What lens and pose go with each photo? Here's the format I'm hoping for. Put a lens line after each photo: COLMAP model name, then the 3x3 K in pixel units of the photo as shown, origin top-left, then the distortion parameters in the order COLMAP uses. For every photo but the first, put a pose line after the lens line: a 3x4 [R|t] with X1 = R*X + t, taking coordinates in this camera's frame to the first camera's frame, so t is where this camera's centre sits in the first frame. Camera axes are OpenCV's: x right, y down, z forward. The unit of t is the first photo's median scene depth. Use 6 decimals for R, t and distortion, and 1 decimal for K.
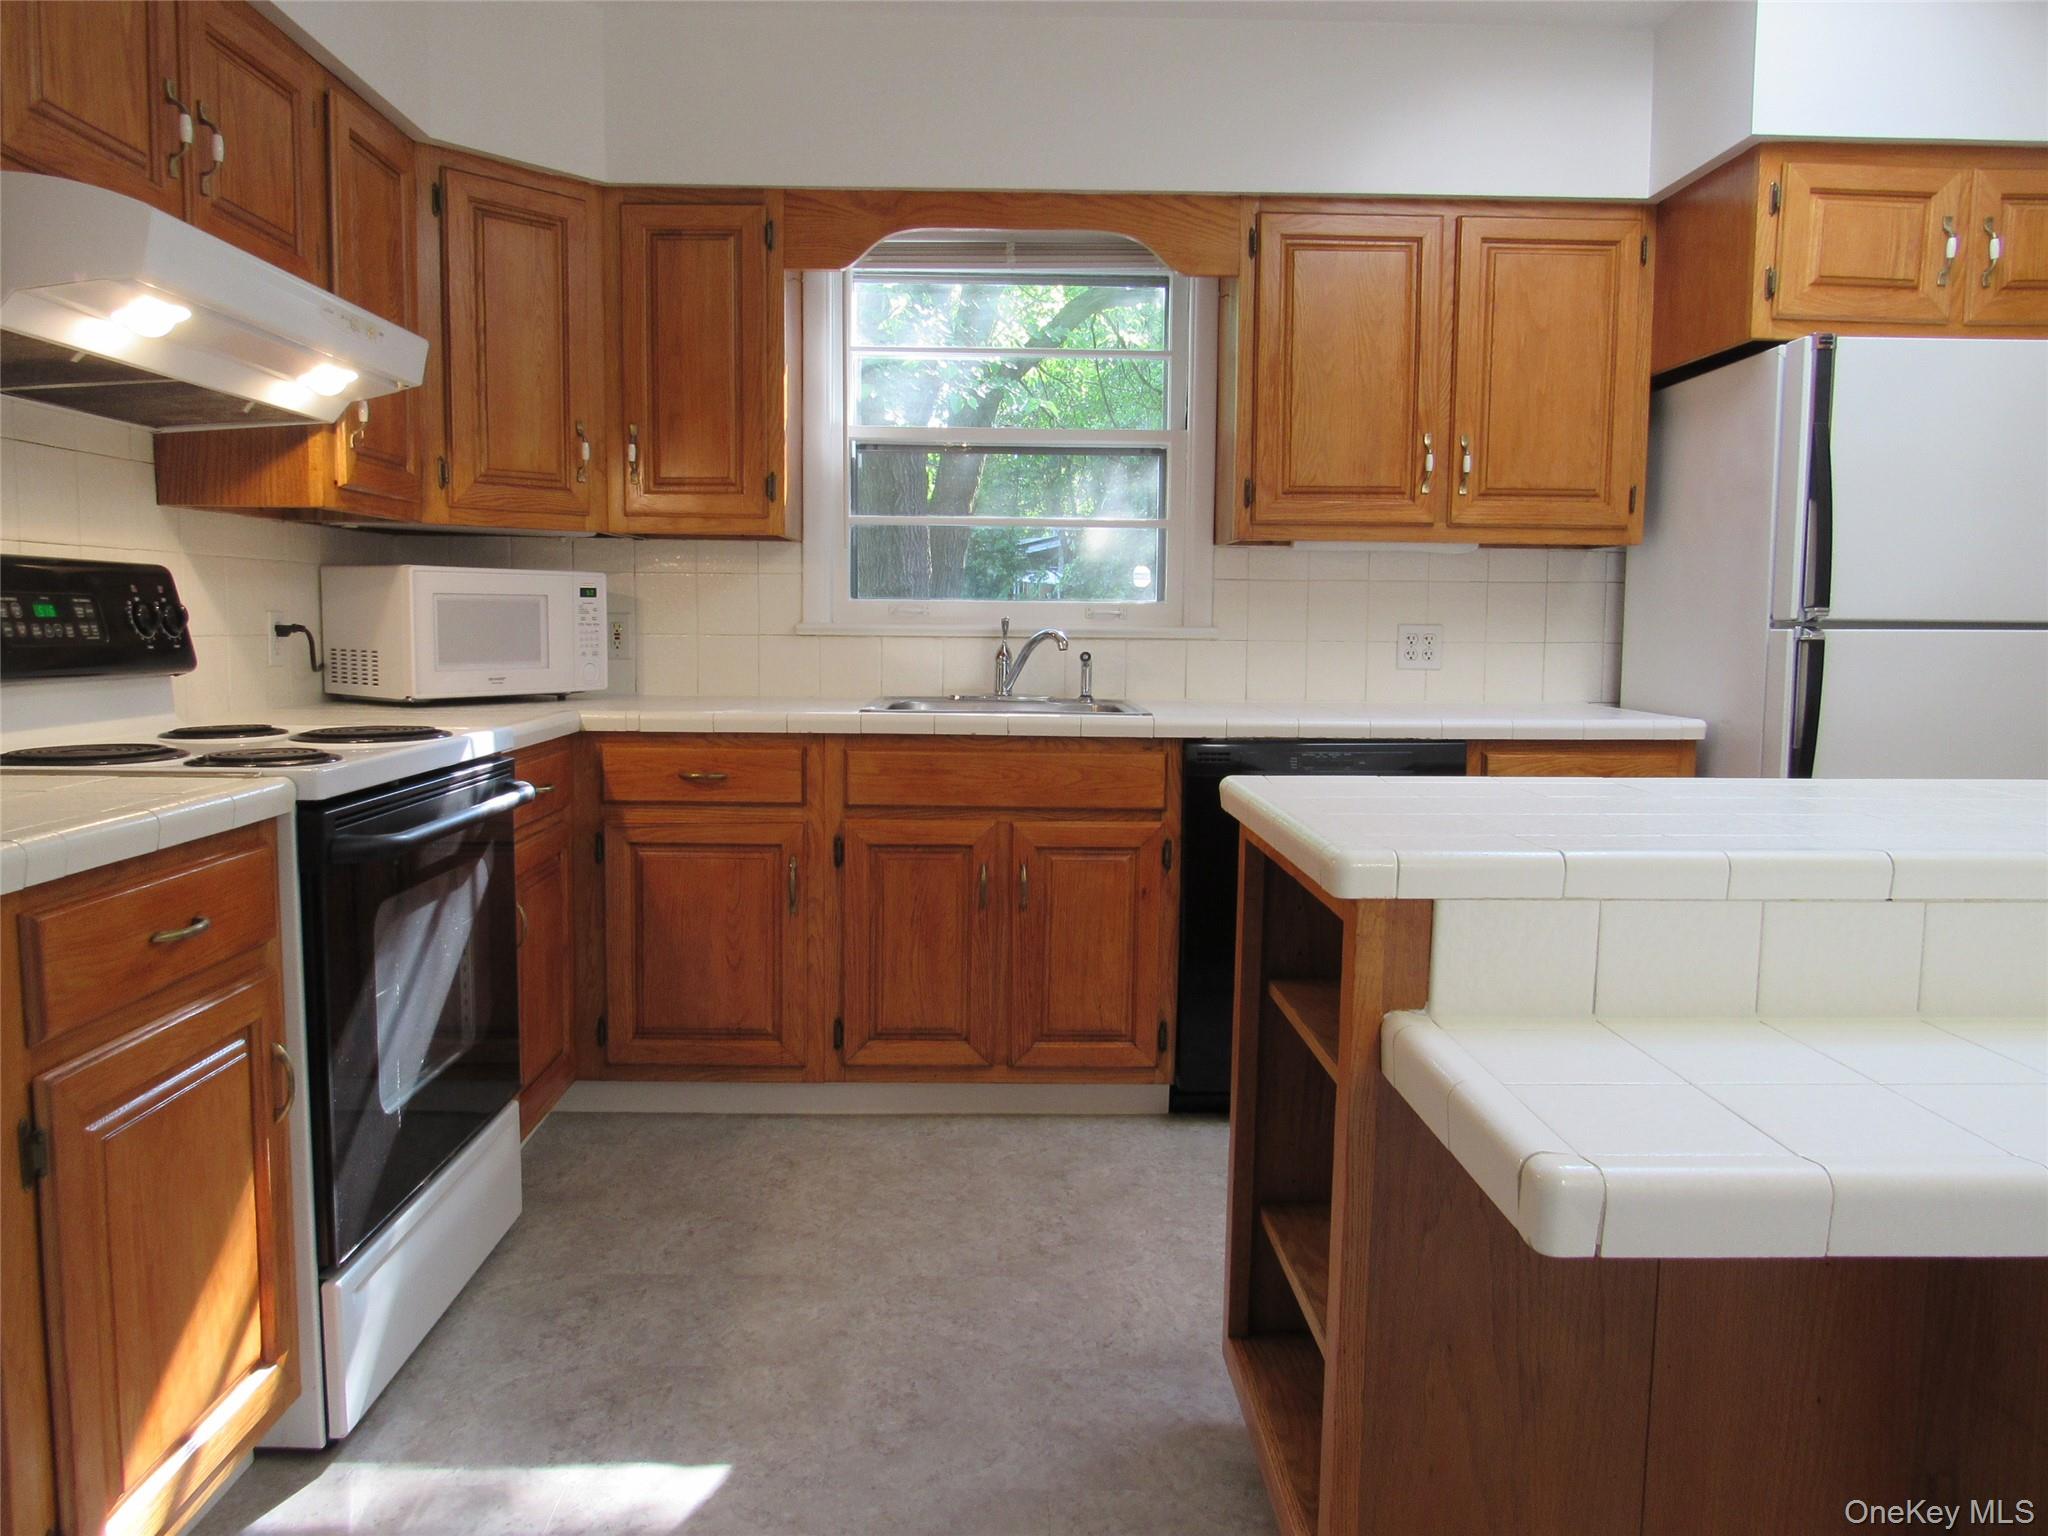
lens RADIAL K [[1453.3, 0, 1011.7], [0, 1453.3, 750.6], [0, 0, 1]] dist [-0.019837, -0.008610]
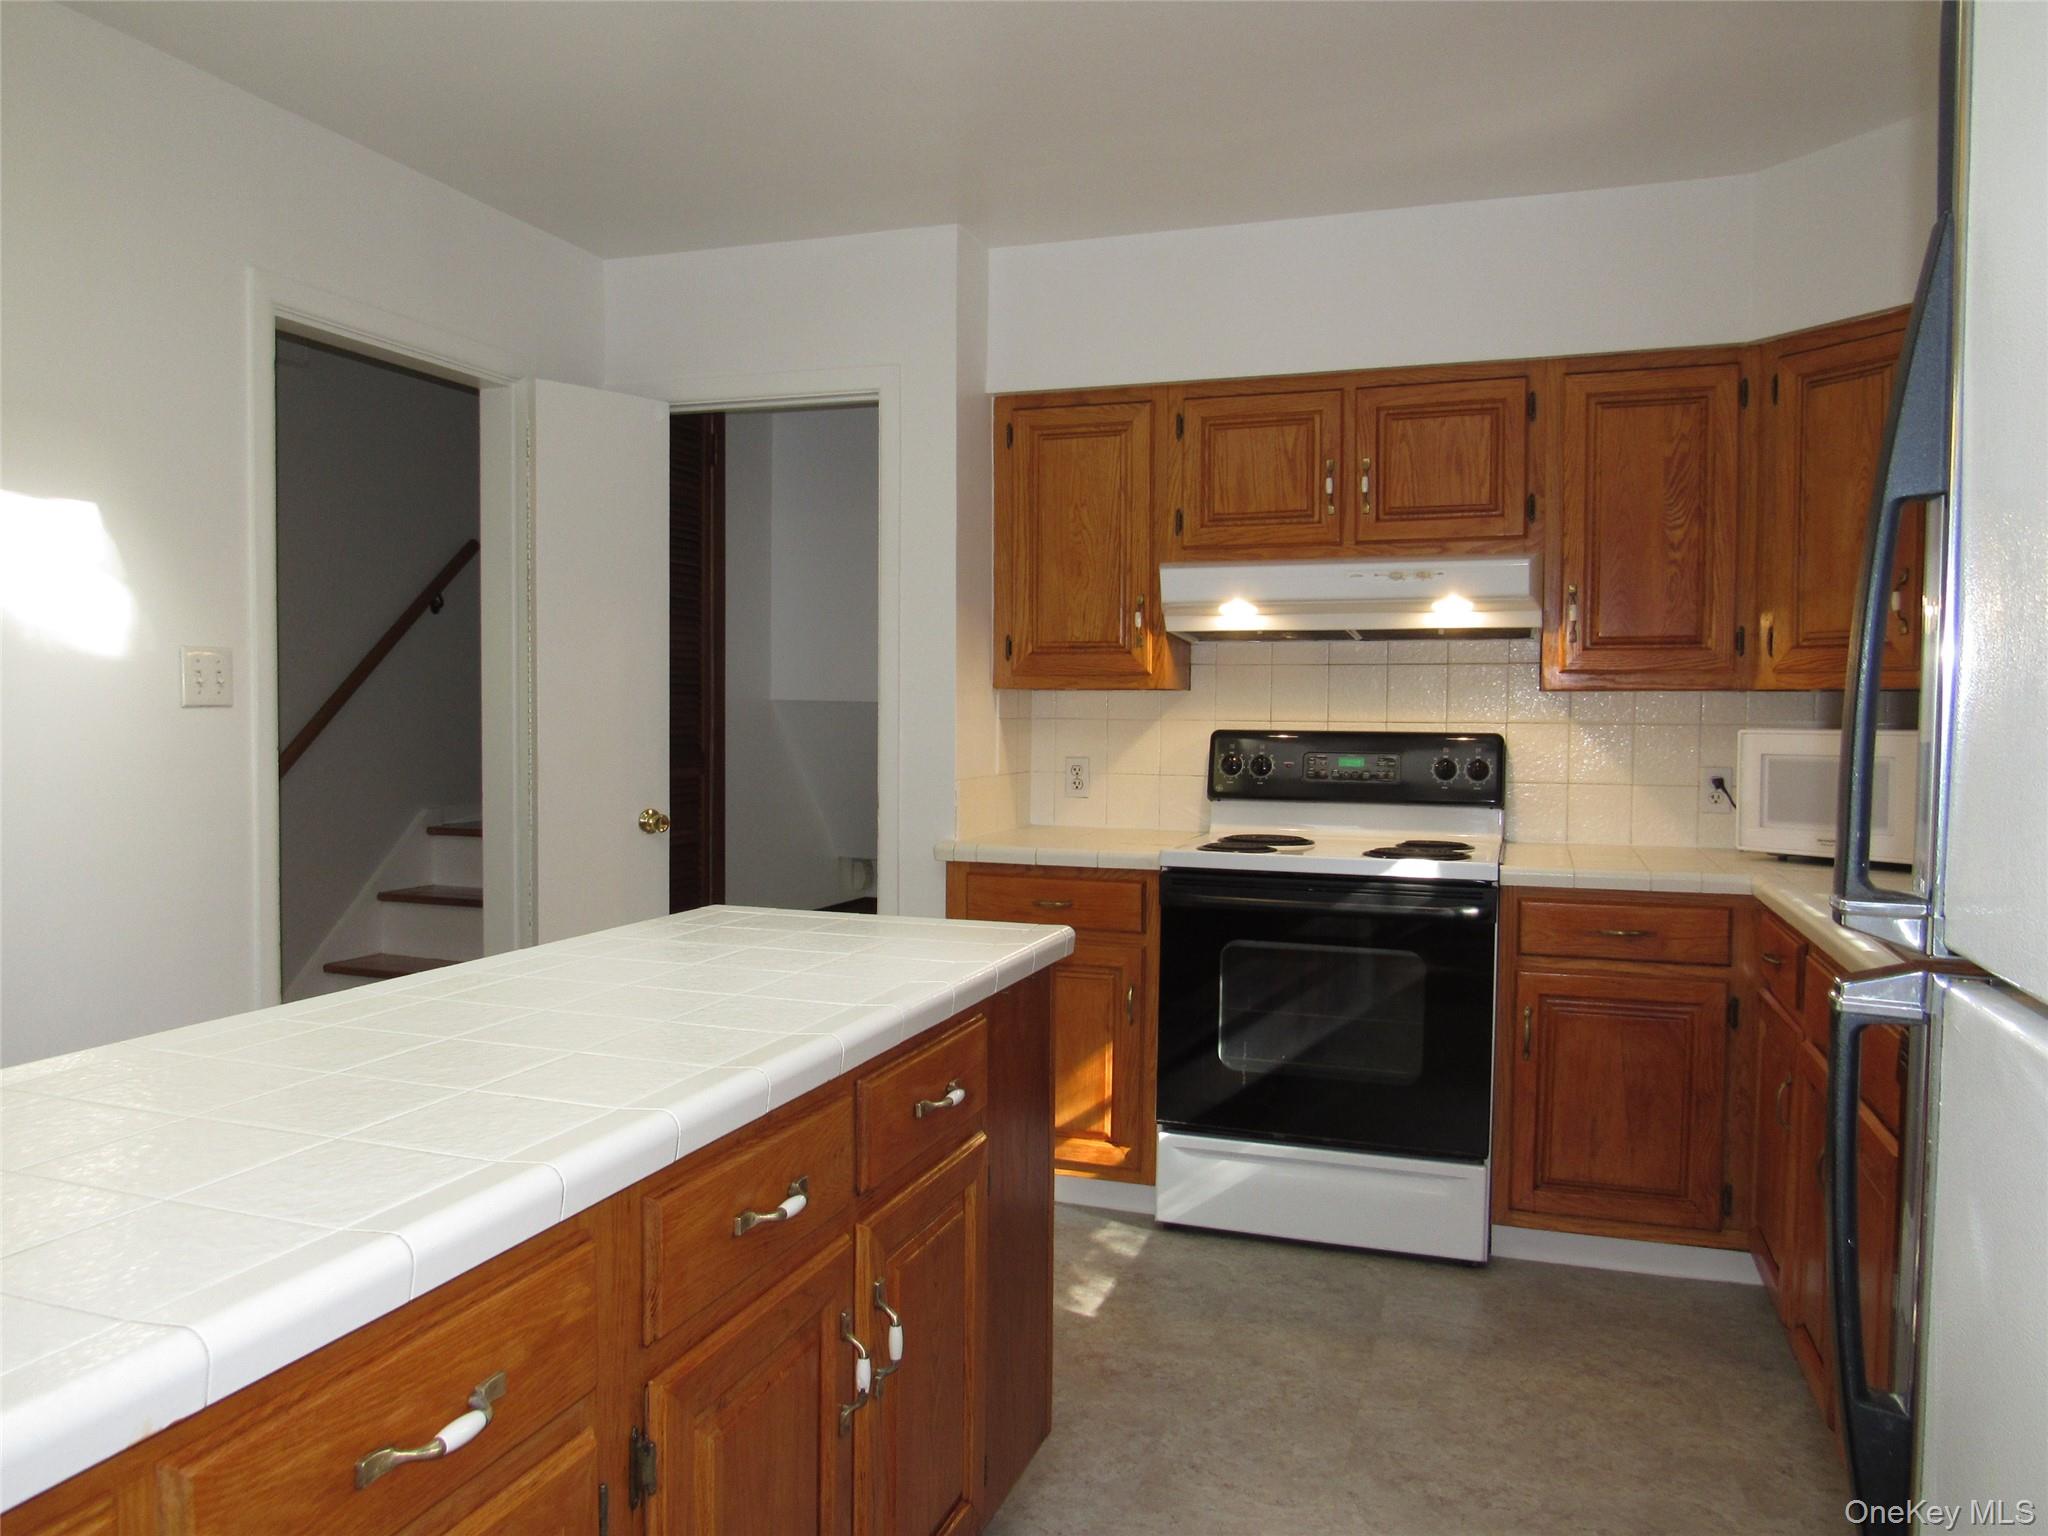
lens RADIAL K [[1453.3, 0, 1014.8], [0, 1453.3, 774.0], [0, 0, 1]] dist [-0.019837, -0.008610]
pose [[-0.350057, 0.022063, -0.936468, 0.954231], [-0.101480, 0.992945, 0.061328, -0.123225], [0.931215, 0.116501, -0.345349, 1.044320]]
